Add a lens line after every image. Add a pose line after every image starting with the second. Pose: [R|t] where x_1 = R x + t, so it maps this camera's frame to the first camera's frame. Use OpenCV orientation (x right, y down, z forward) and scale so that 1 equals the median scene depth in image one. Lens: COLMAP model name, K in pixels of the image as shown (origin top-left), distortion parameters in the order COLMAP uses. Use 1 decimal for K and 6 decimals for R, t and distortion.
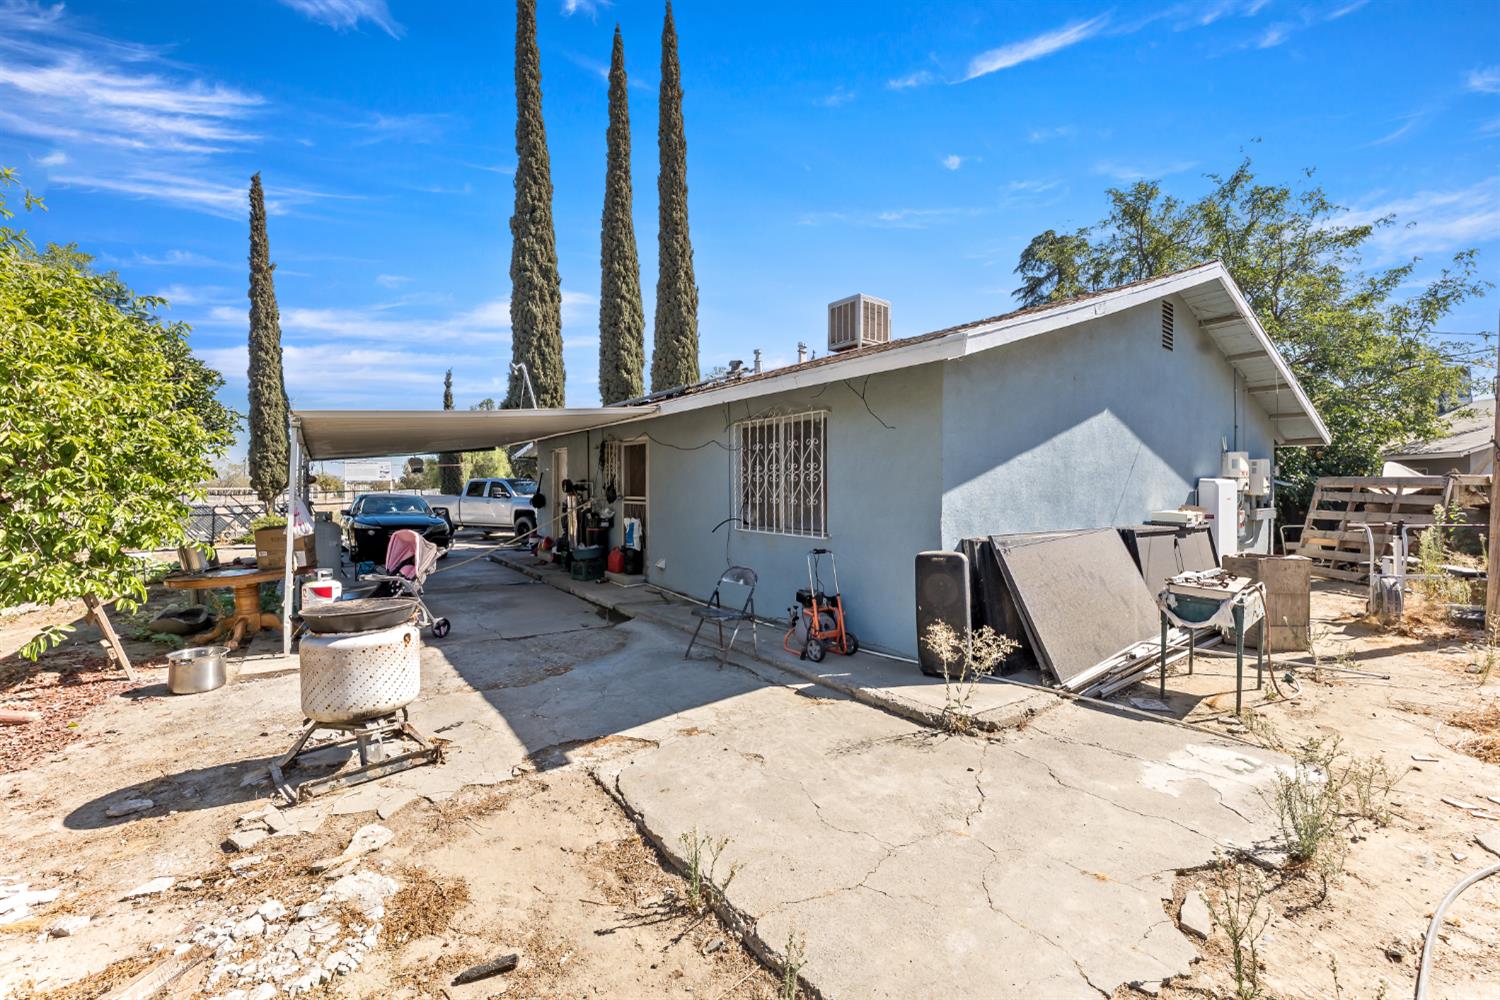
lens RADIAL K [[608.1, 0, 748.2], [0, 608.1, 503.7], [0, 0, 1]] dist [-0.001354, -0.000333]
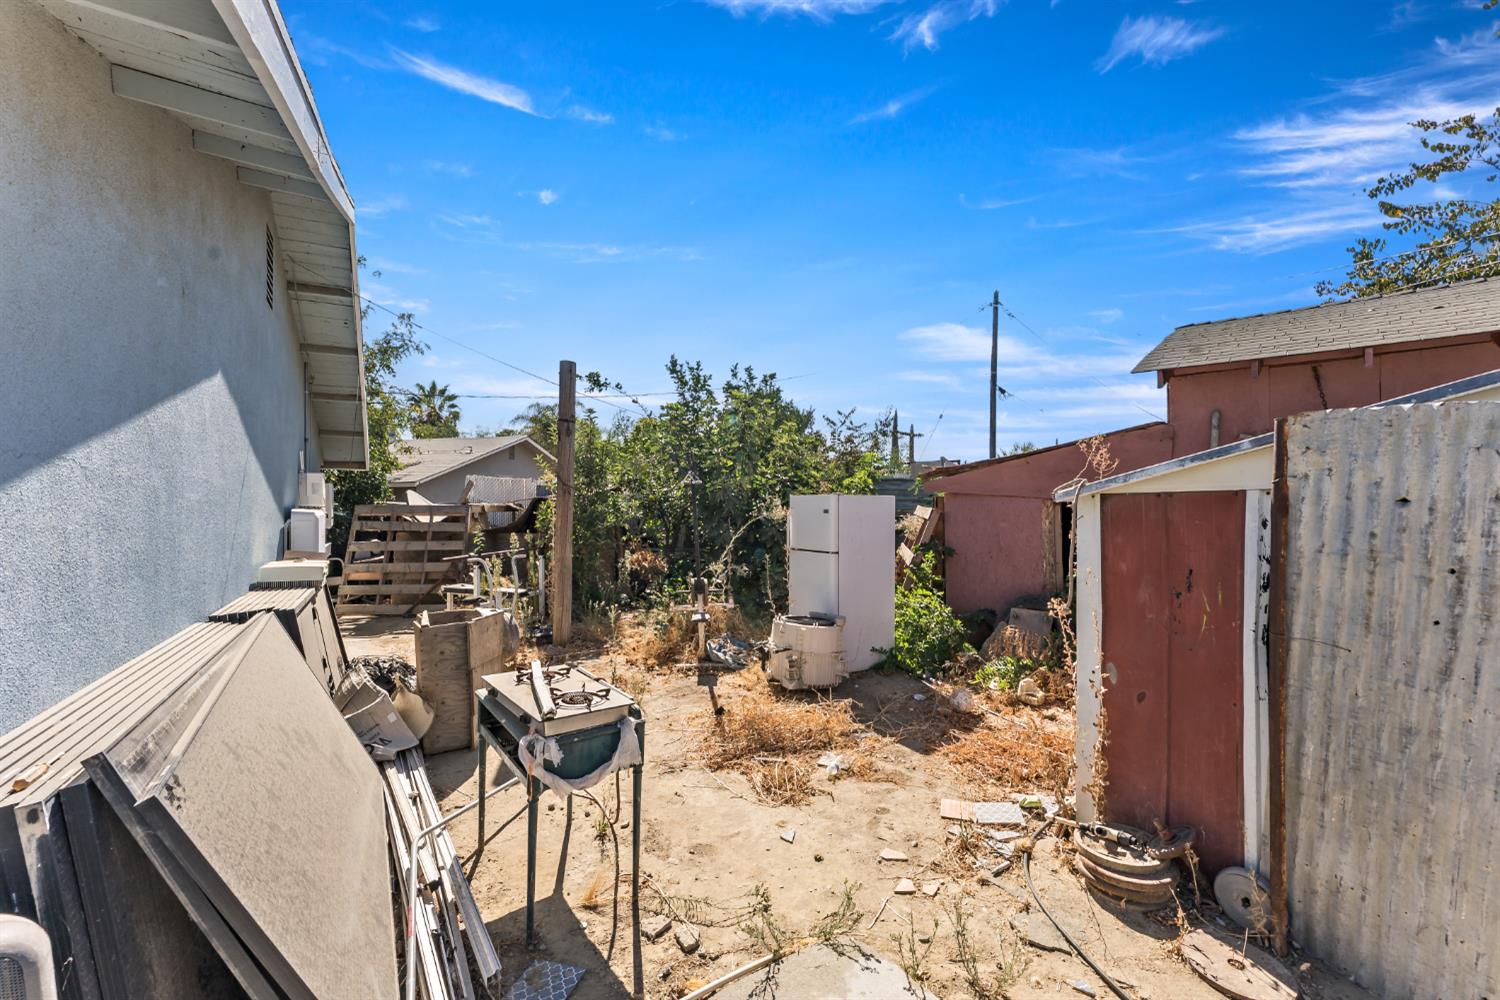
lens RADIAL K [[608.1, 0, 748.2], [0, 608.1, 503.7], [0, 0, 1]] dist [-0.001354, -0.000333]
pose [[0.083625, 0.005416, 0.996483, 0.117209], [0.033552, 0.999403, -0.008248, -0.026028], [-0.995932, 0.034124, 0.083394, 0.479823]]
